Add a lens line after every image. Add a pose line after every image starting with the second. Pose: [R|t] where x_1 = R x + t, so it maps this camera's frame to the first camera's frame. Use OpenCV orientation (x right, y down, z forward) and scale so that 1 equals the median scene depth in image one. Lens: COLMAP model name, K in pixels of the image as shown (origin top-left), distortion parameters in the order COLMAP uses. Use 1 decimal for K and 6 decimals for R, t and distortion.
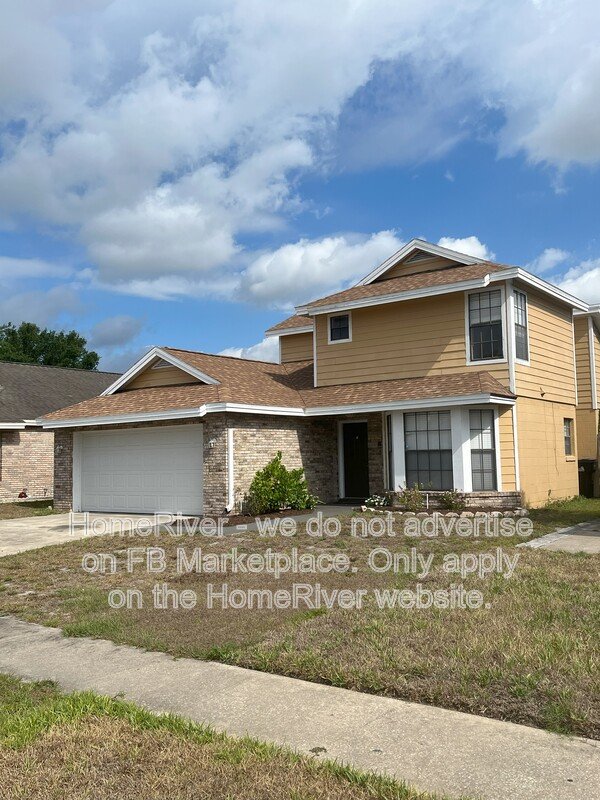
lens RADIAL K [[731.7, 0, 300.0], [0, 731.7, 400.0], [0, 0, 1]] dist [0.006779, 0.002069]
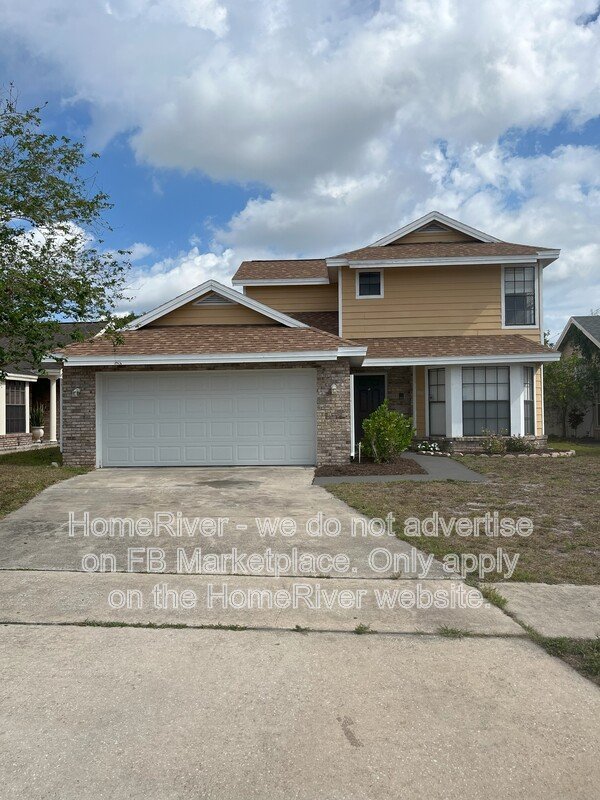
lens RADIAL K [[622.2, 0, 300.0], [0, 622.2, 400.0], [0, 0, 1]] dist [-0.002555, -0.001156]
pose [[0.846958, 0.020762, 0.531254, -0.552350], [-0.046944, 0.998255, 0.035827, 0.044177], [-0.529583, -0.055283, 0.846455, 0.322256]]
